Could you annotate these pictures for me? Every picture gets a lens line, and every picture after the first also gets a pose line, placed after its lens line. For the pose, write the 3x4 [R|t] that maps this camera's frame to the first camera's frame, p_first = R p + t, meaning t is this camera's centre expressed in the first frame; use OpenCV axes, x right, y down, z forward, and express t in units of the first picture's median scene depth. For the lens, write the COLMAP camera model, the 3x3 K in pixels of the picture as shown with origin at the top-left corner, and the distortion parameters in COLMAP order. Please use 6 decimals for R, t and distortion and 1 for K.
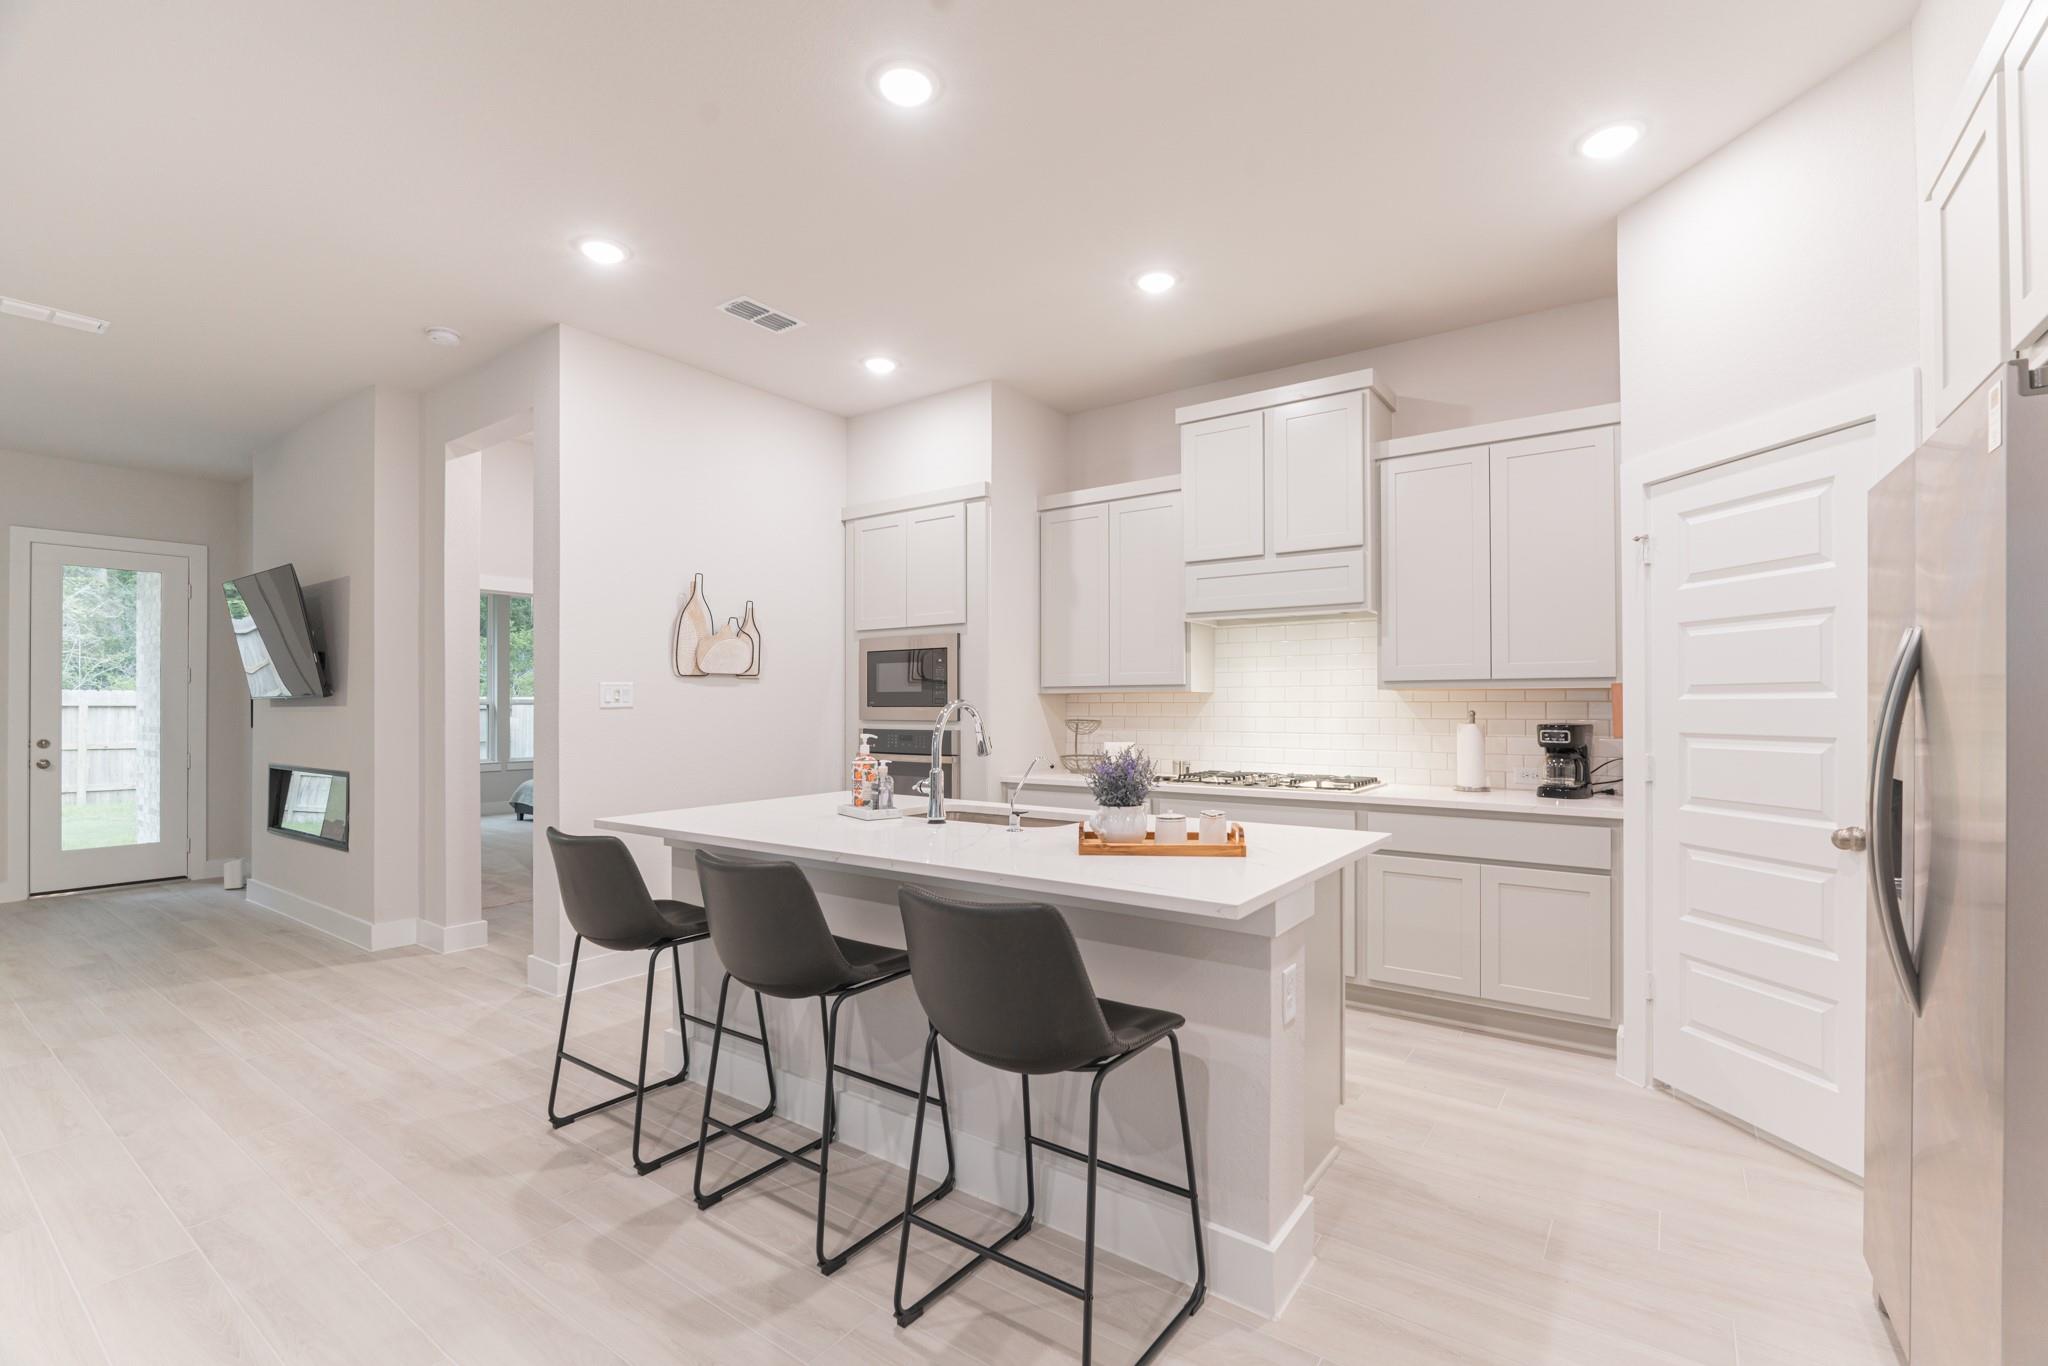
lens RADIAL K [[887.3, 0, 1028.8], [0, 887.3, 700.2], [0, 0, 1]] dist [-0.009455, -0.000071]
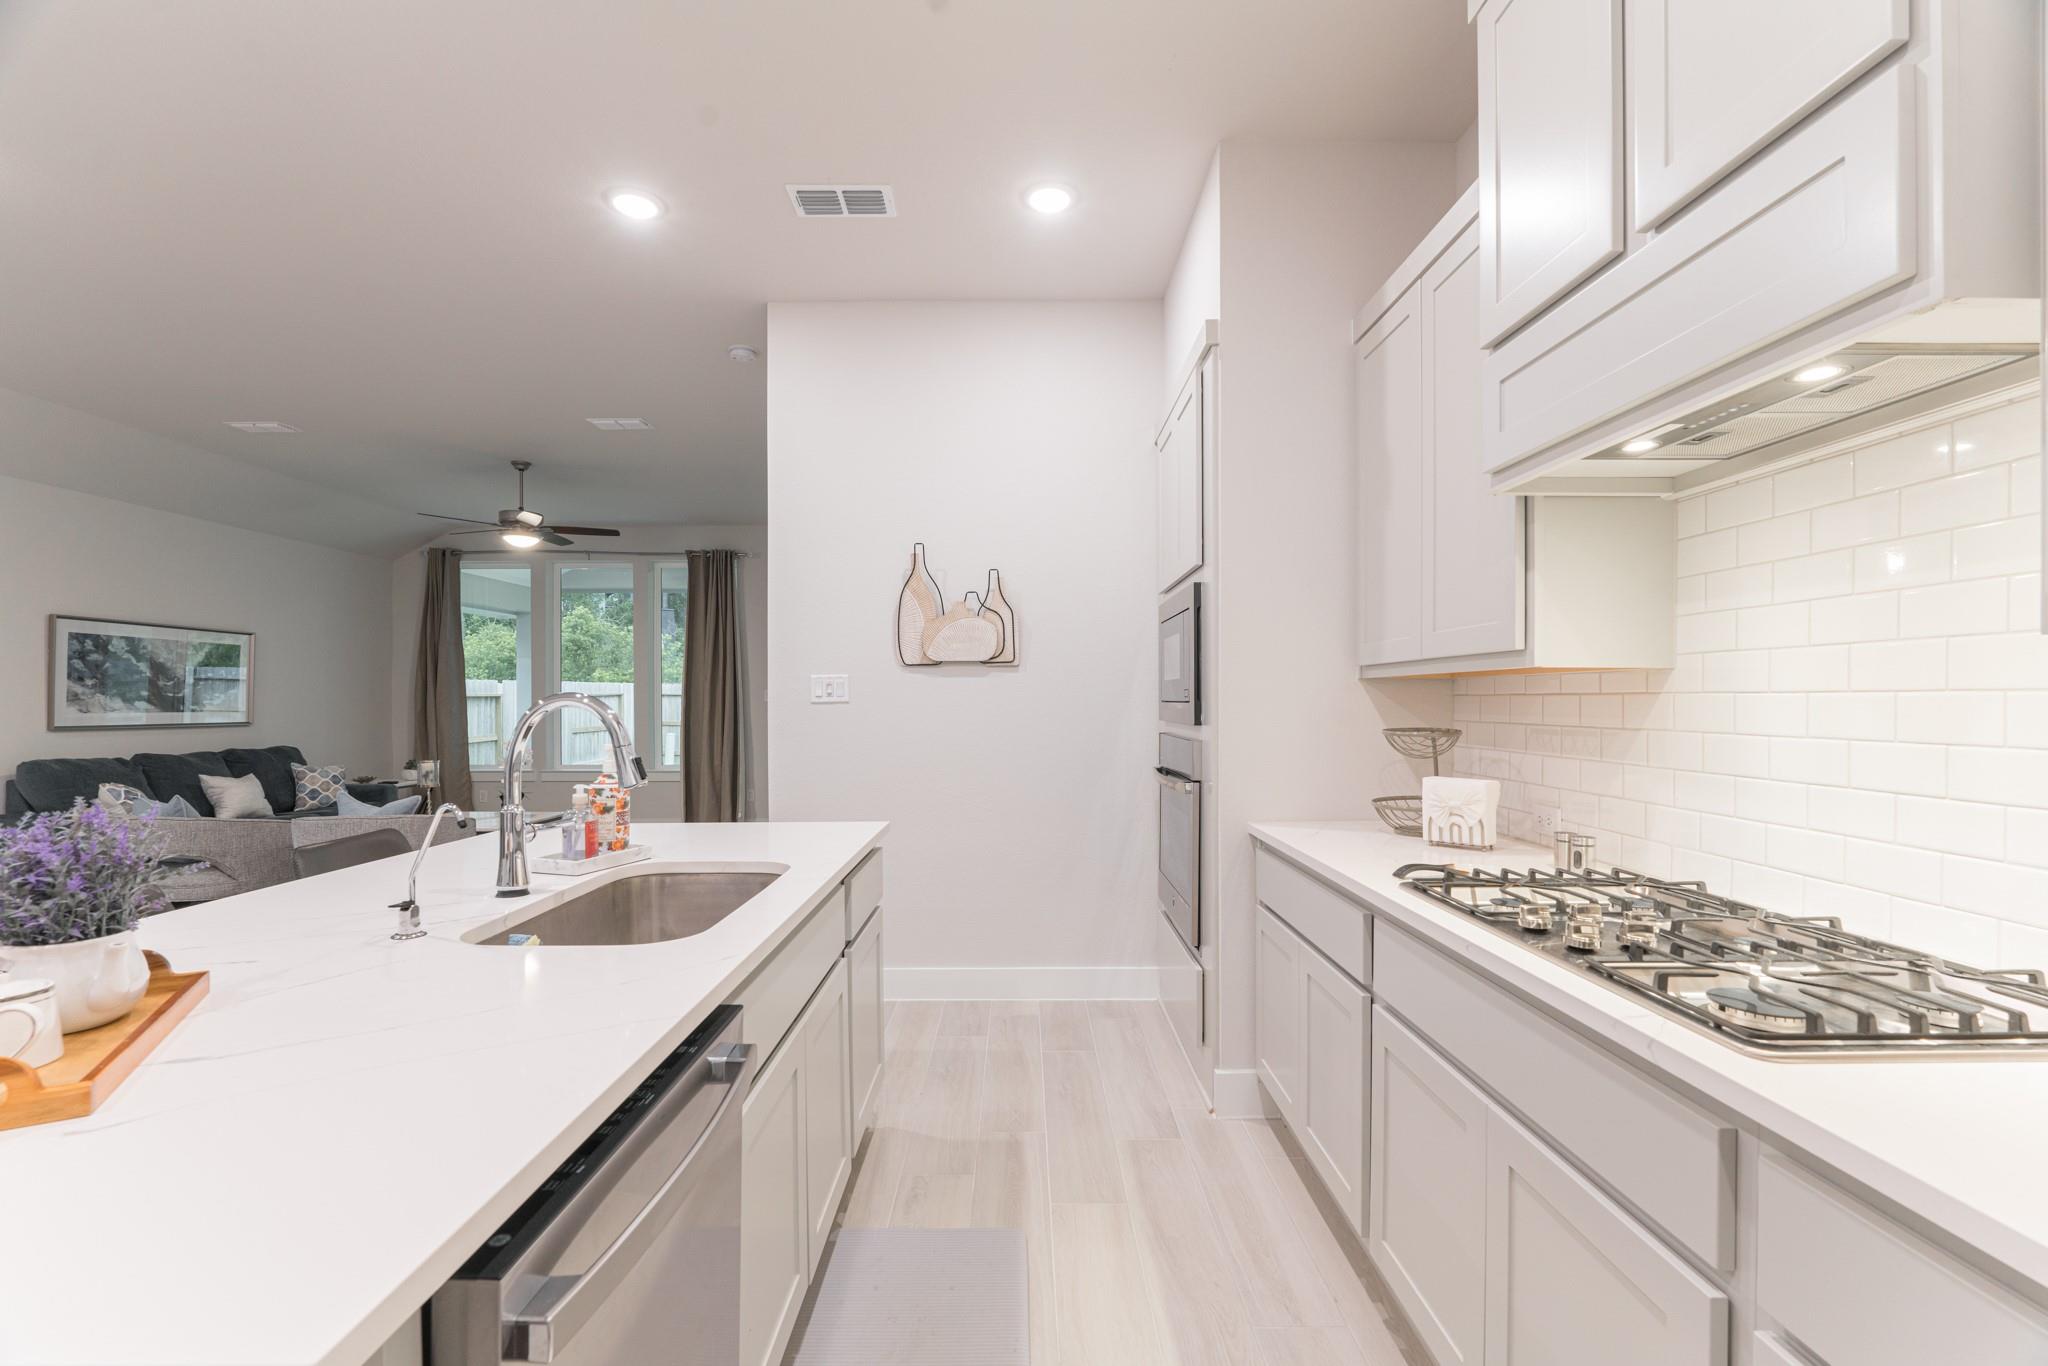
lens RADIAL K [[900.2, 0, 1027.6], [0, 900.2, 702.8], [0, 0, 1]] dist [-0.009308, 0.000306]
pose [[0.580854, 0.005299, -0.813990, 0.428607], [0.005348, 0.999932, 0.010326, 0.000436], [0.813990, -0.010352, 0.580786, 0.653108]]
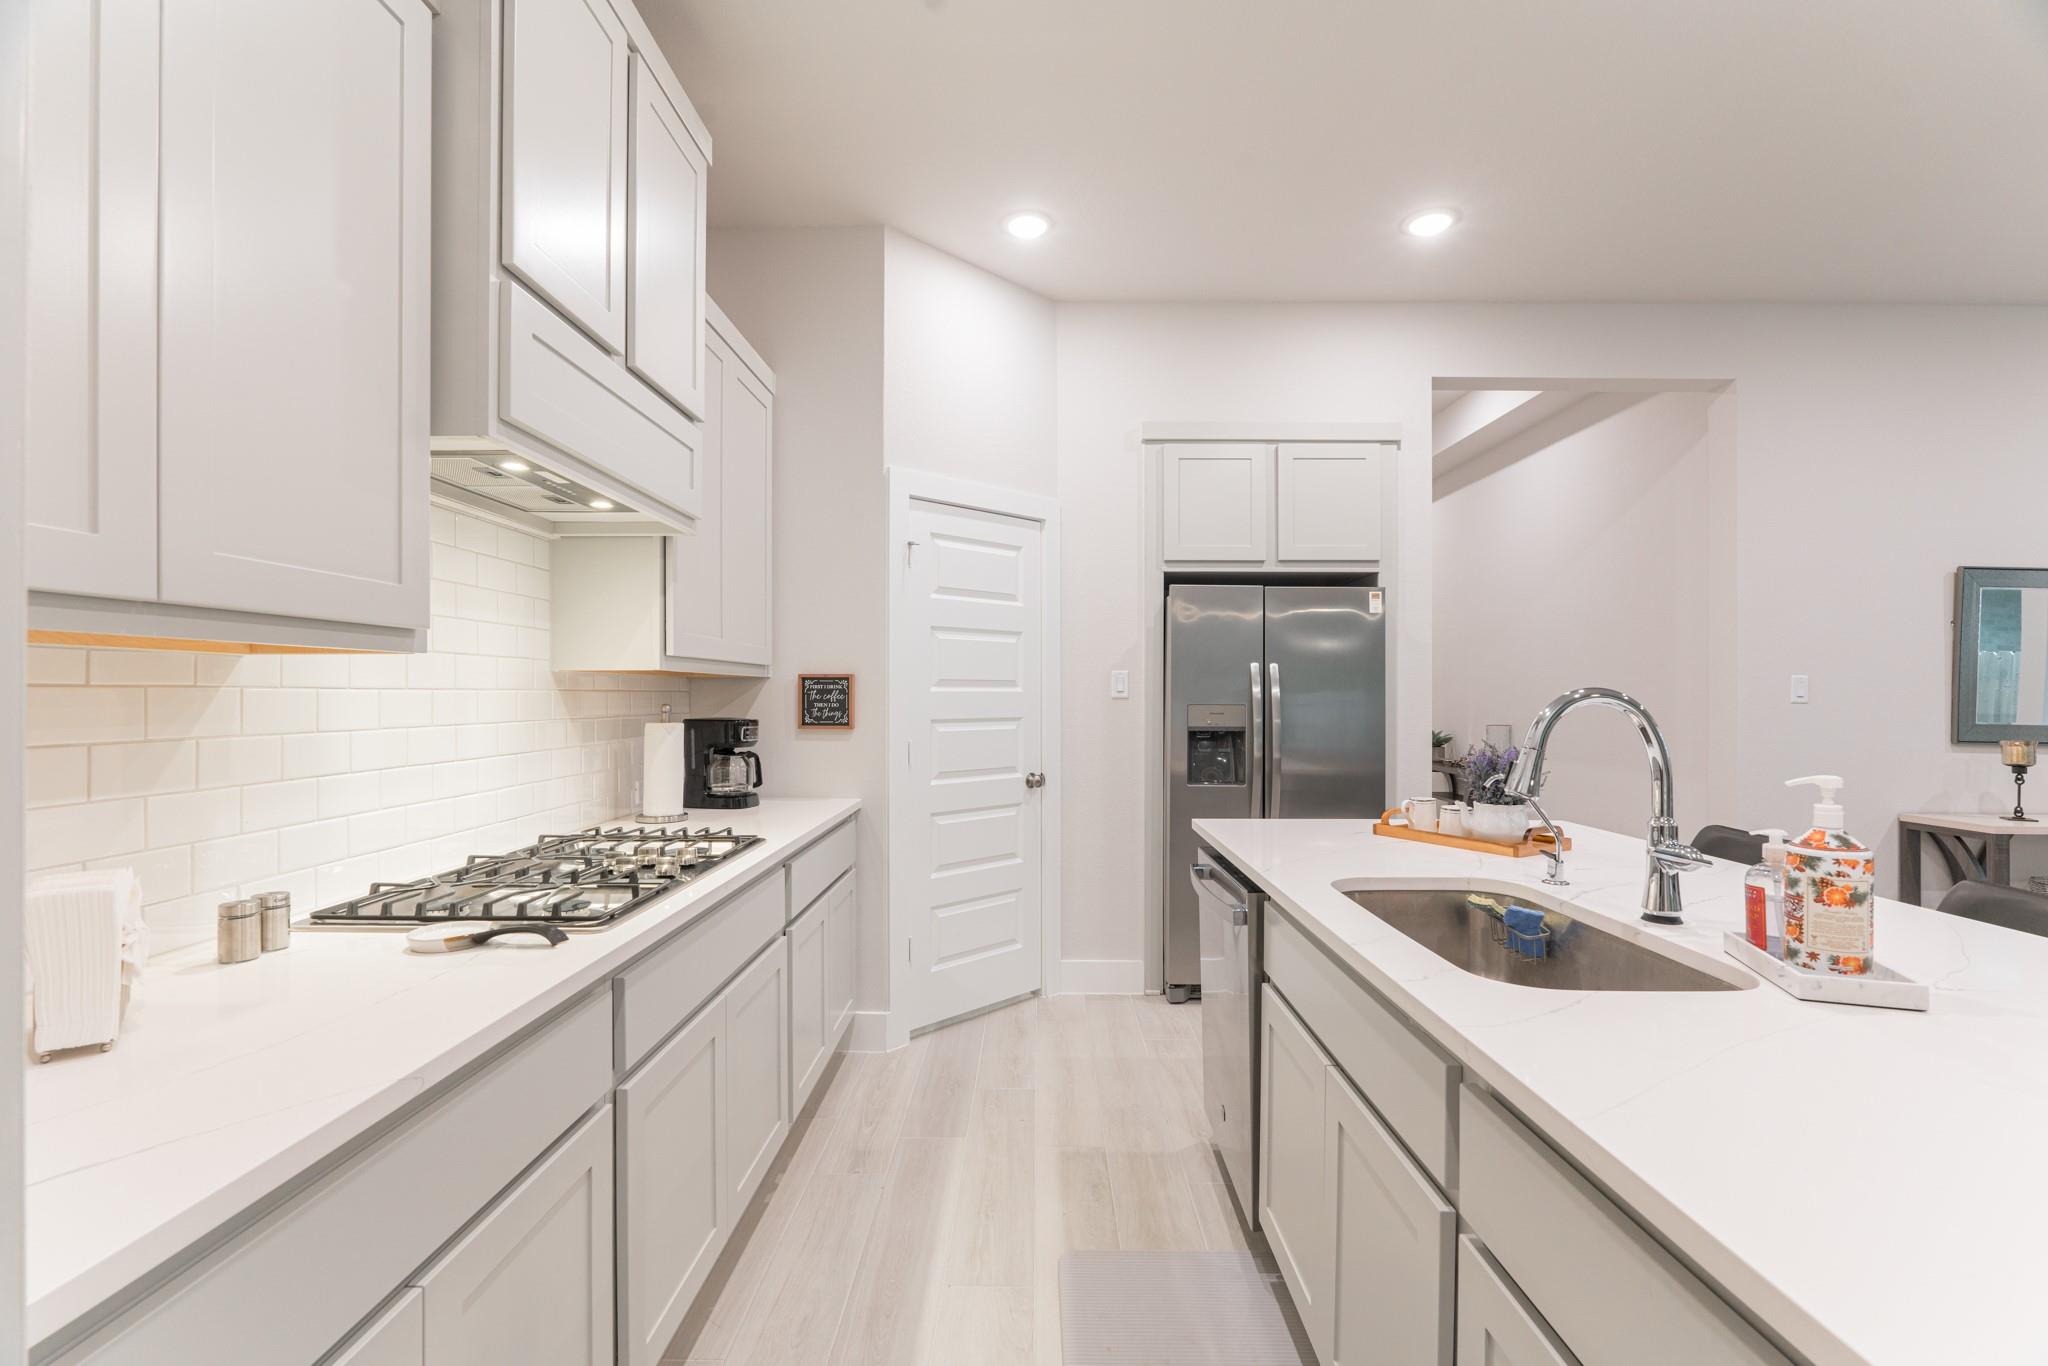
lens RADIAL K [[892.0, 0, 1024.0], [0, 892.0, 683.0], [0, 0, 1]] dist [-0.008526, 0.000505]
pose [[-0.560042, 0.009707, 0.828407, -0.229774], [-0.006758, 0.999845, -0.016285, 0.005118], [-0.828437, -0.014719, -0.559889, 1.136459]]
